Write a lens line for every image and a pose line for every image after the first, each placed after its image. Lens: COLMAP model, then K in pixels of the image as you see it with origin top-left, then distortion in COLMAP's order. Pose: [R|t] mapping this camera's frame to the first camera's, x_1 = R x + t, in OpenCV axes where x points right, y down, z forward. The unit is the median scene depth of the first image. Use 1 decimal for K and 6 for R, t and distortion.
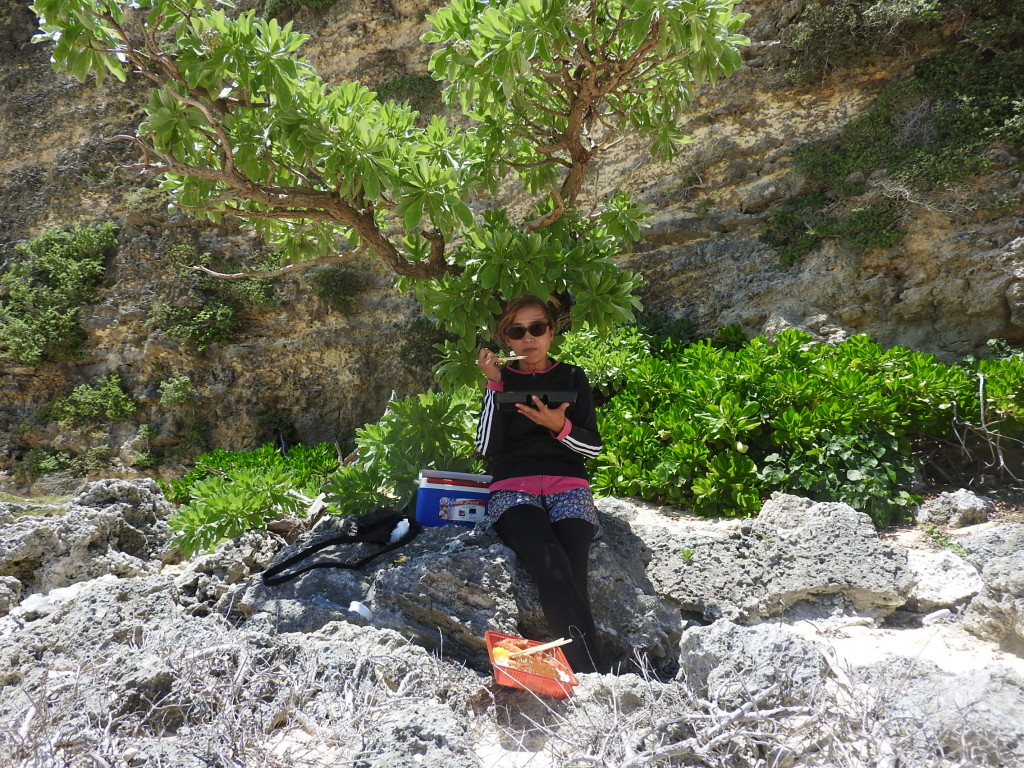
lens RADIAL K [[722.2, 0, 510.6], [0, 722.2, 383.7], [0, 0, 1]] dist [0.002484, -0.002003]
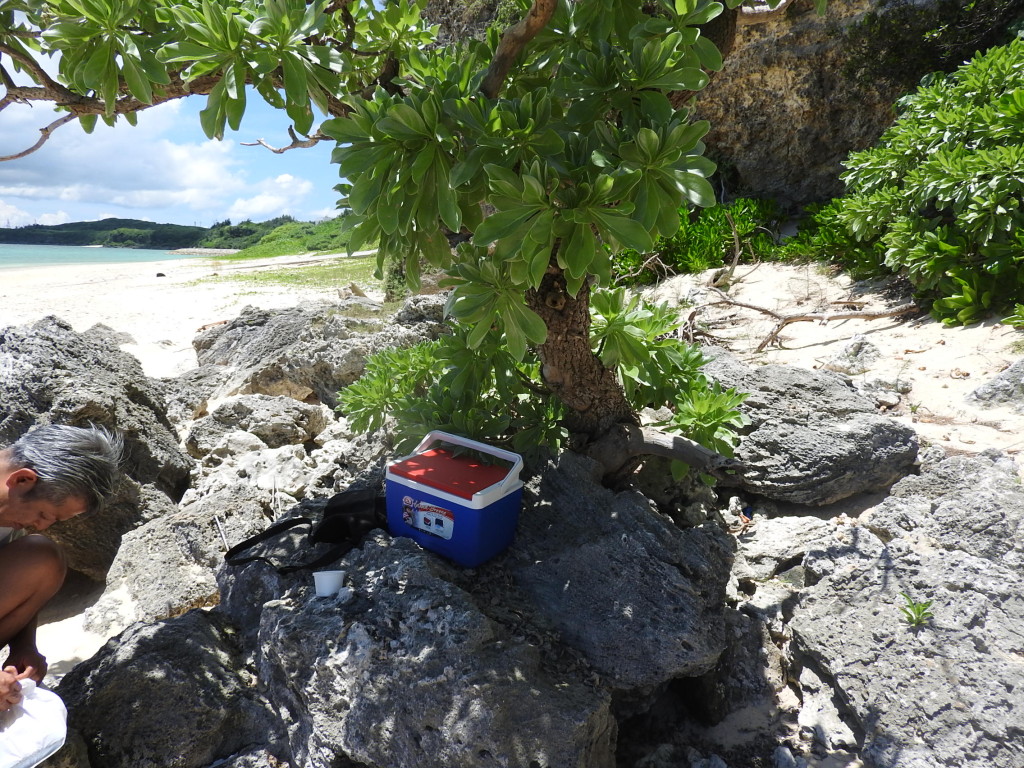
lens RADIAL K [[722.2, 0, 512.4], [0, 722.2, 385.3], [0, 0, 1]] dist [0.002484, -0.002003]
pose [[0.729927, 0.157441, -0.665146, 0.122332], [0.132896, 0.921852, 0.364044, -0.052952], [0.670481, -0.354121, 0.651961, 0.174577]]
